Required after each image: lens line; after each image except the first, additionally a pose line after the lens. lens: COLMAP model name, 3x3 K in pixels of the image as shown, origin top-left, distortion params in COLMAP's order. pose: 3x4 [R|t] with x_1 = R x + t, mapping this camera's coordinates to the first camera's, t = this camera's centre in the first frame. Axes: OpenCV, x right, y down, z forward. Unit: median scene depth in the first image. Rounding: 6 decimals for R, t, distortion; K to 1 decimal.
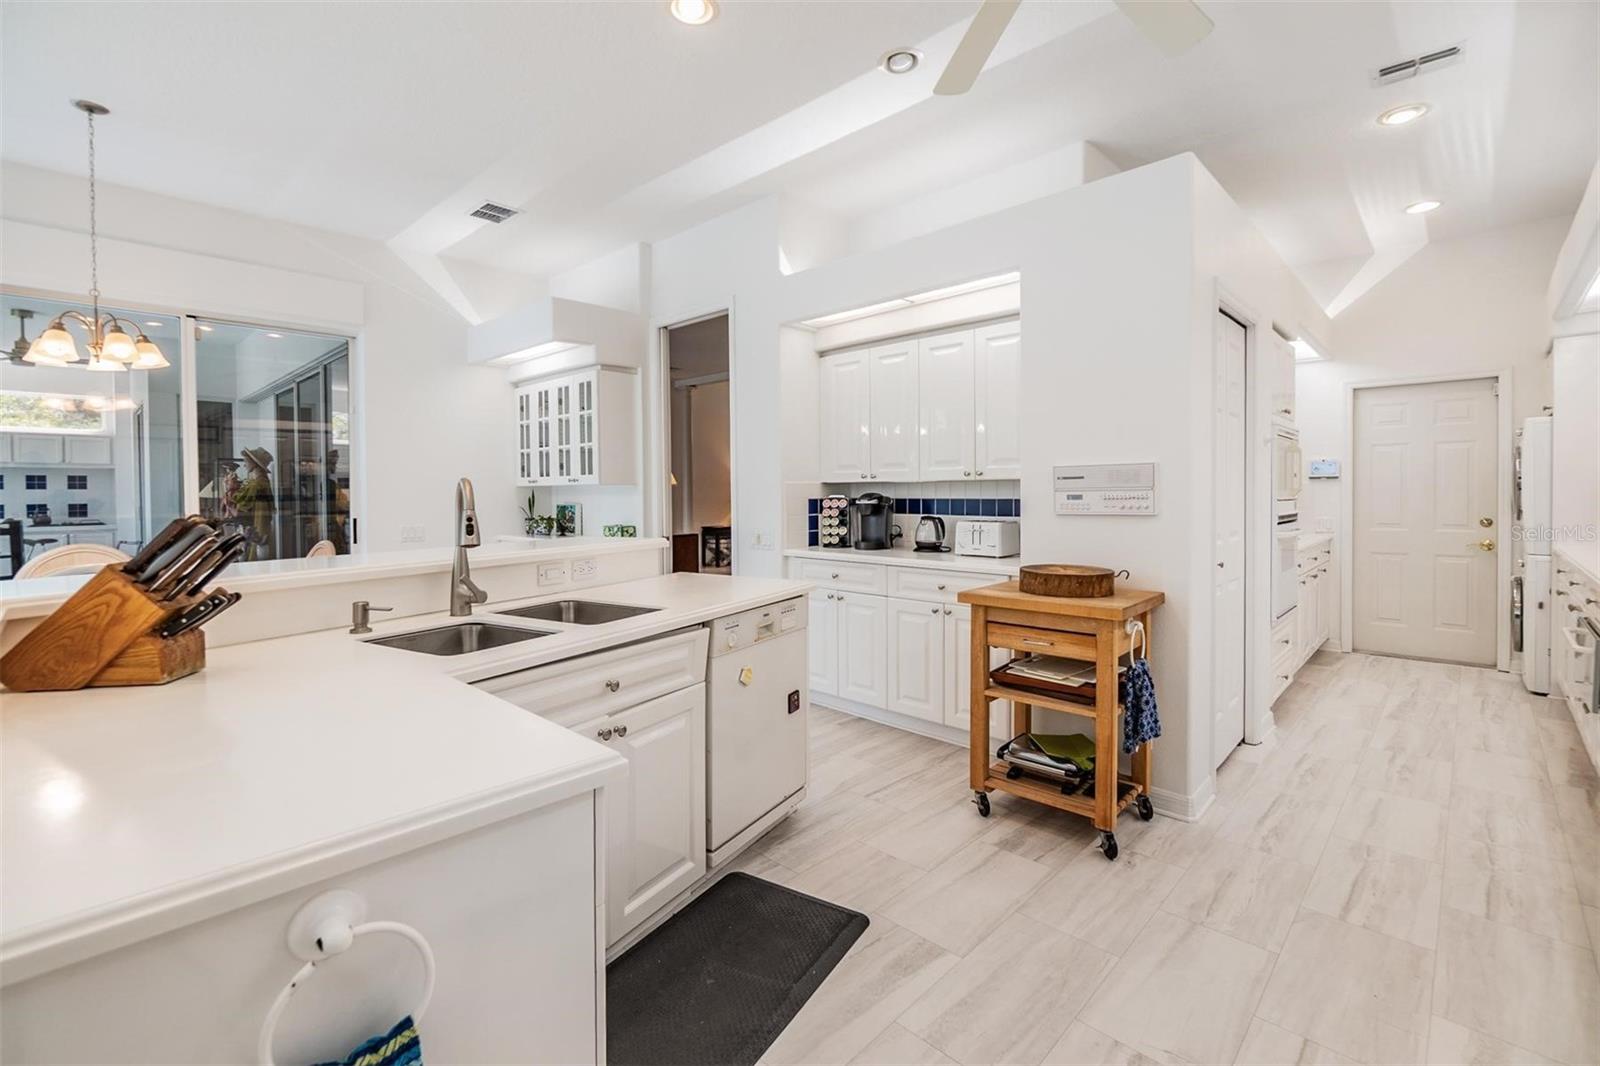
lens RADIAL K [[697.9, 0, 797.2], [0, 697.9, 498.7], [0, 0, 1]] dist [-0.001634, -0.000130]
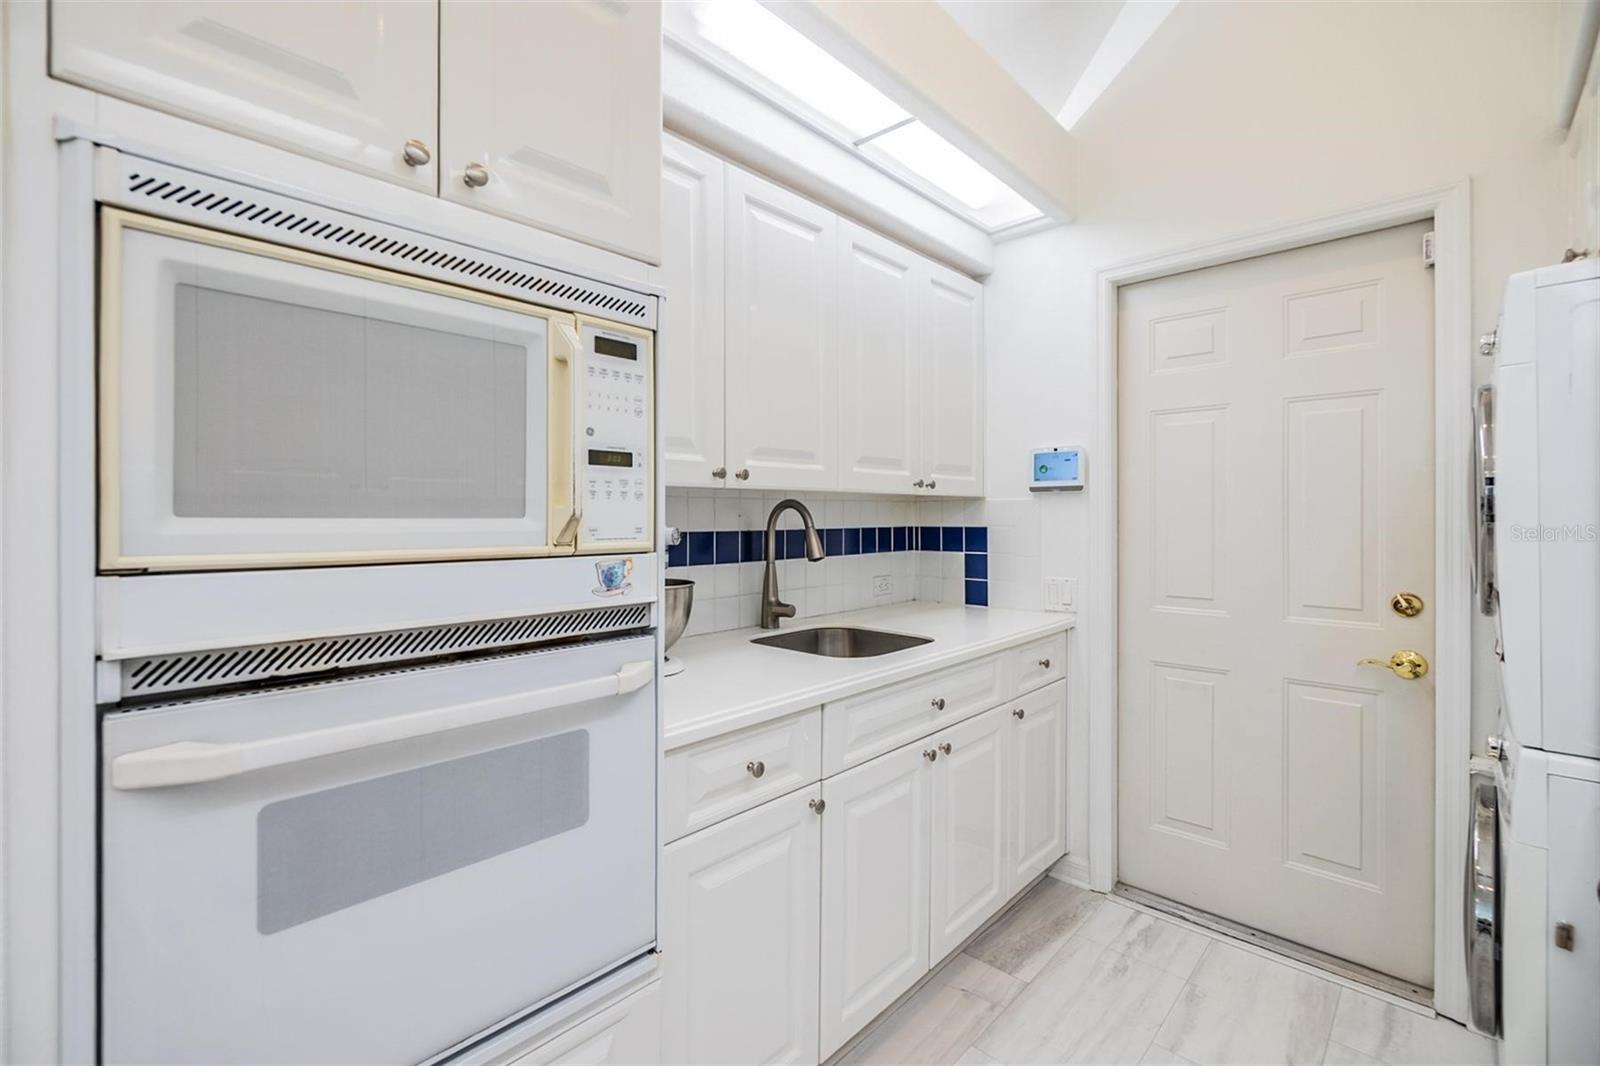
lens RADIAL K [[701.6, 0, 775.9], [0, 701.6, 511.5], [0, 0, 1]] dist [-0.010934, 0.000087]
pose [[0.999968, 0.005903, -0.005457, 0.657184], [-0.005983, 0.999872, -0.014831, -0.009224], [0.005369, 0.014864, 0.999875, 0.628850]]
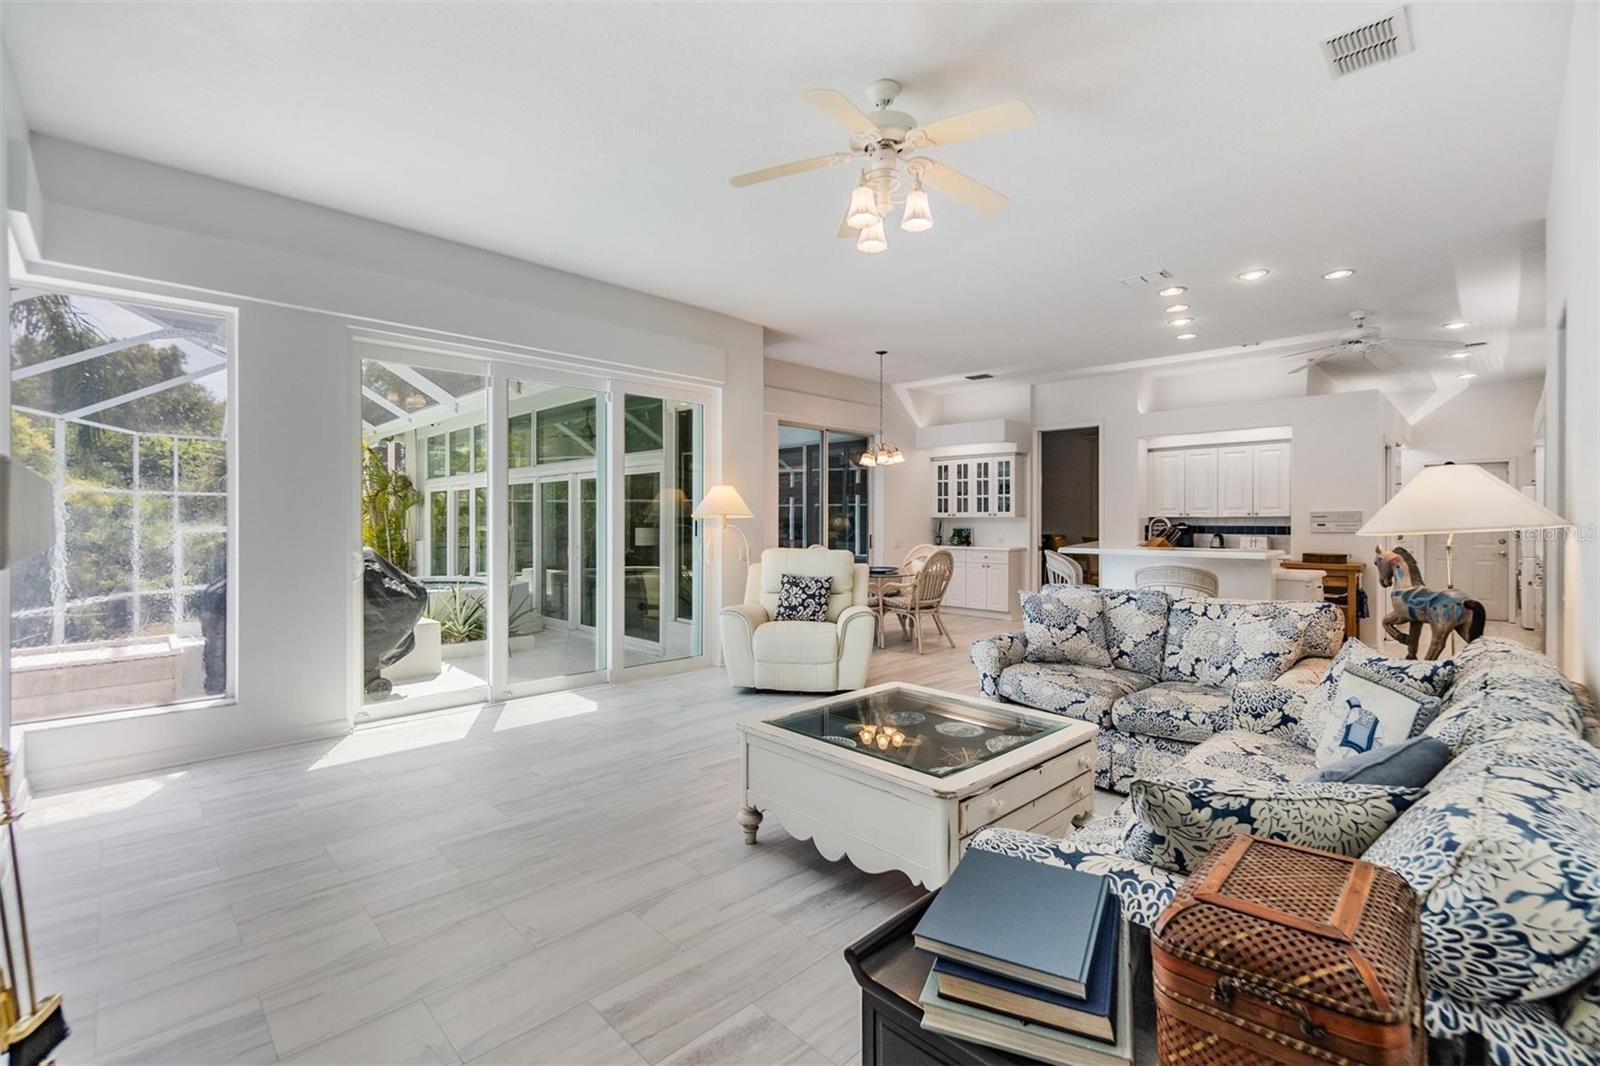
lens RADIAL K [[709.1, 0, 791.9], [0, 709.1, 519.3], [0, 0, 1]] dist [0.000524, 0.000477]
pose [[0.999819, 0.007510, -0.017505, -0.843805], [-0.007779, 0.999851, -0.015384, 0.019079], [0.017387, 0.015517, 0.999728, -0.897221]]
